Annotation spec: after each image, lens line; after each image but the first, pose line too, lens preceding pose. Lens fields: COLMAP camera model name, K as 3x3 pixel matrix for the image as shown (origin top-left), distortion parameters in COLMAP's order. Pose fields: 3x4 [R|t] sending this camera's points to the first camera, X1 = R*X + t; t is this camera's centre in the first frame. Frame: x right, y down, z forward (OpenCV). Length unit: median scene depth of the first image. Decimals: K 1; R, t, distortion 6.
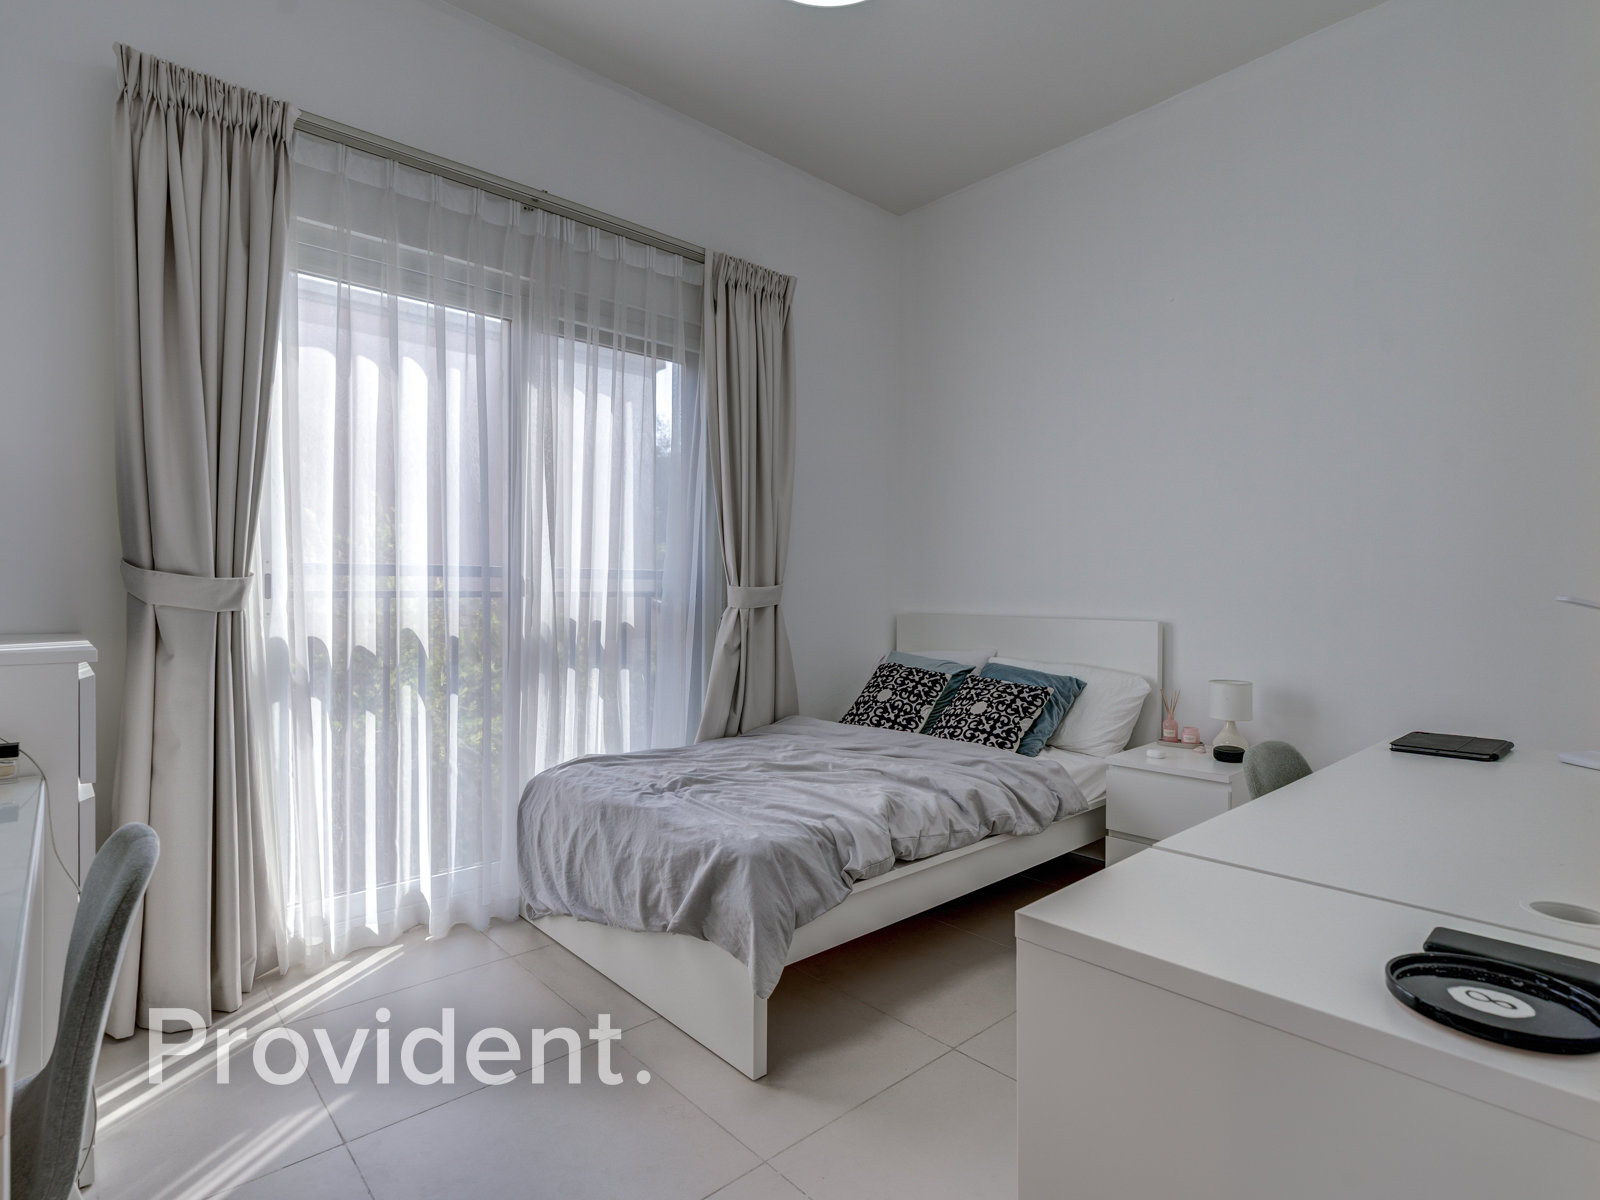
lens RADIAL K [[821.0, 0, 794.5], [0, 821.0, 600.6], [0, 0, 1]] dist [-0.004113, 0.002172]
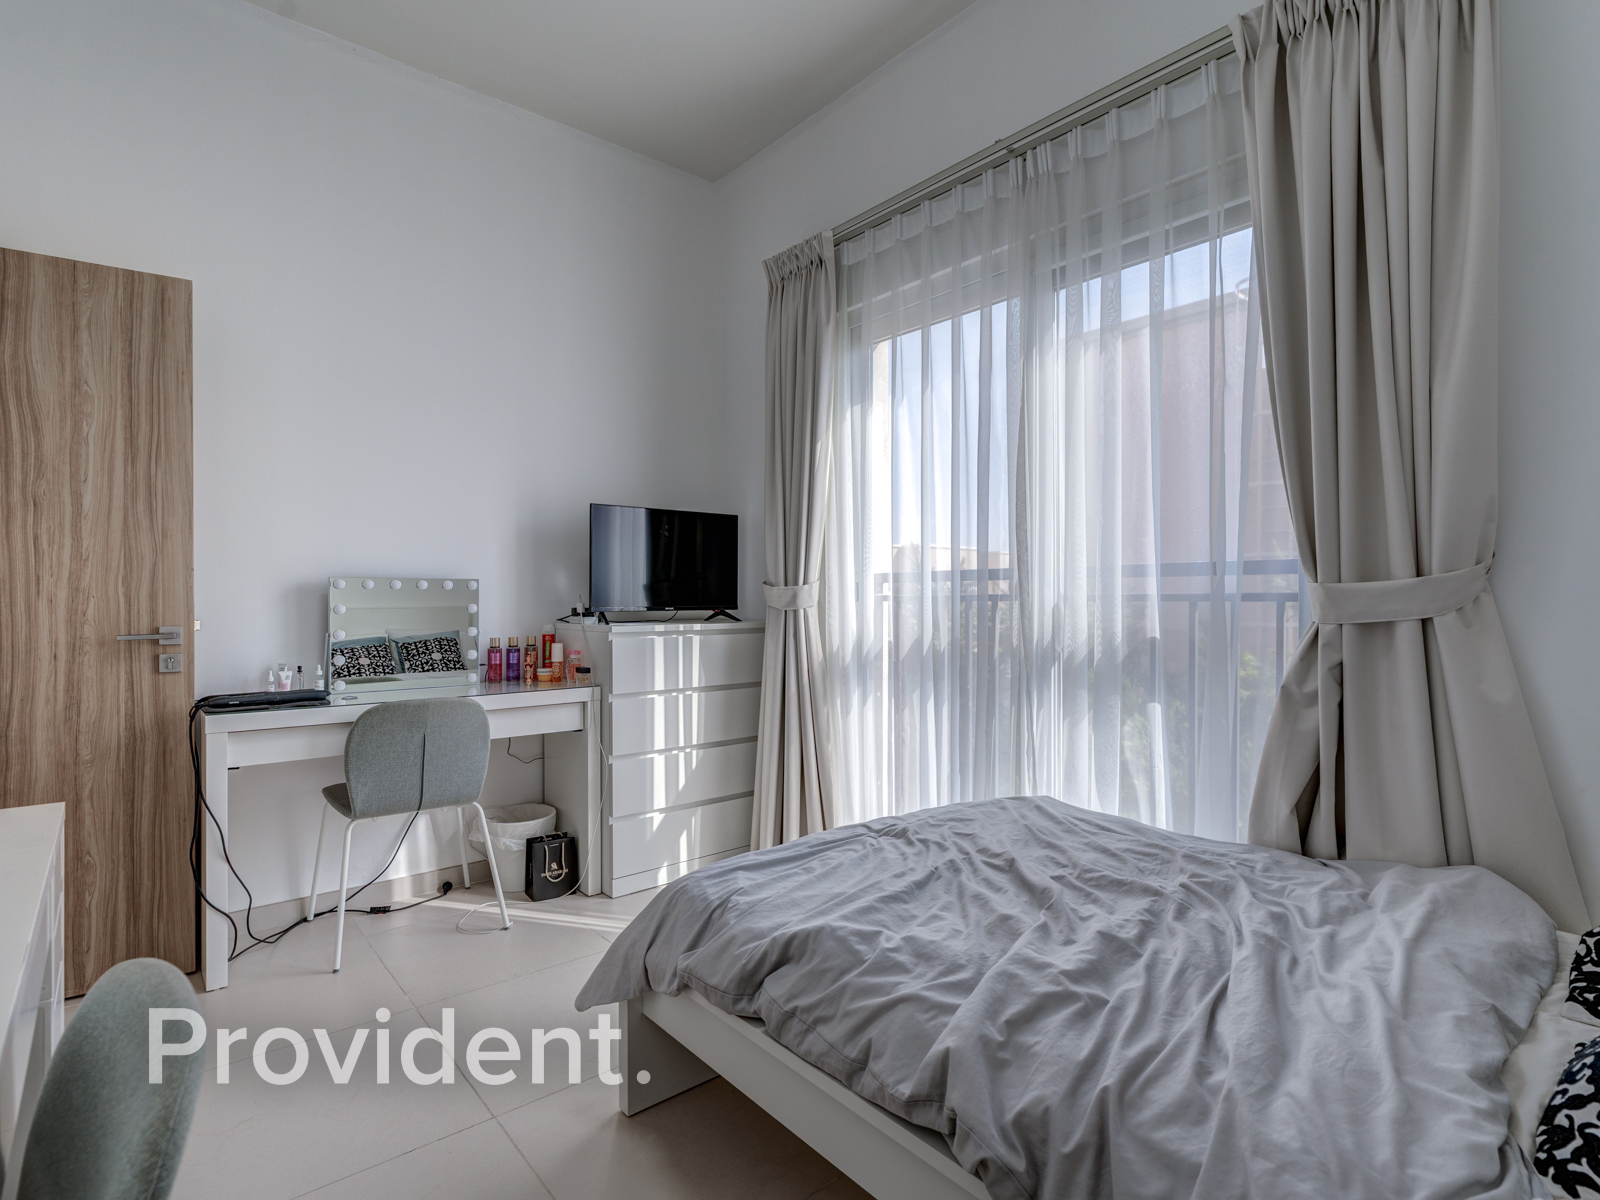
lens RADIAL K [[821.0, 0, 794.5], [0, 821.0, 600.6], [0, 0, 1]] dist [-0.004113, 0.002172]
pose [[-0.040620, -0.000387, -0.999175, 0.555871], [-0.008490, 0.999964, -0.000042, -0.002389], [0.999139, 0.008481, -0.040622, 0.781426]]
